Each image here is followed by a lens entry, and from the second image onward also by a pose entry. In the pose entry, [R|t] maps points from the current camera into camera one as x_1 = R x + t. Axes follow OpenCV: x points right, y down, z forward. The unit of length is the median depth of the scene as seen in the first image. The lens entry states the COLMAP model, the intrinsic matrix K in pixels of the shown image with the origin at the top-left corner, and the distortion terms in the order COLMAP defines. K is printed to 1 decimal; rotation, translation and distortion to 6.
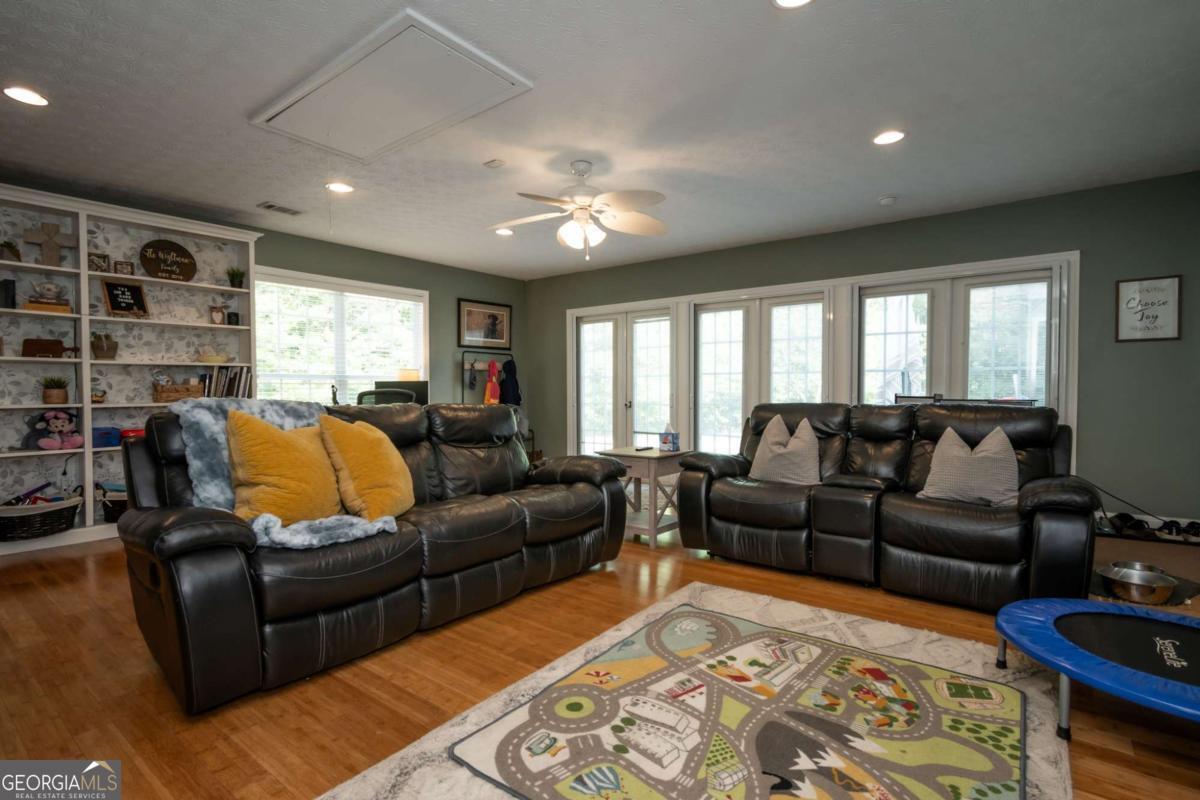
lens RADIAL K [[577.6, 0, 600.0], [0, 577.6, 400.0], [0, 0, 1]] dist [0.000314, 0.000037]
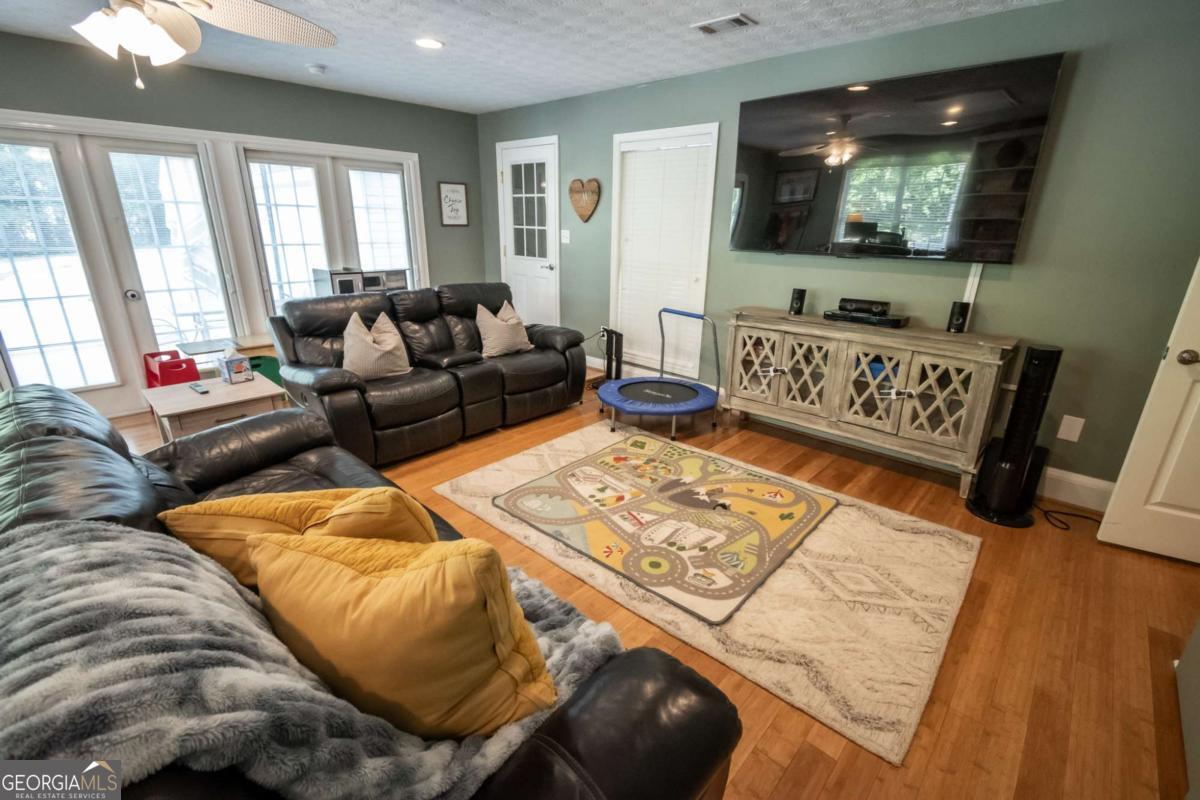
lens RADIAL K [[533.0, 0, 600.0], [0, 533.0, 400.0], [0, 0, 1]] dist [0.009100, -0.000848]
pose [[0.086383, -0.315886, 0.944857, -1.058649], [0.004224, 0.948509, 0.316721, -0.226152], [-0.996253, -0.023368, 0.083269, 0.970783]]
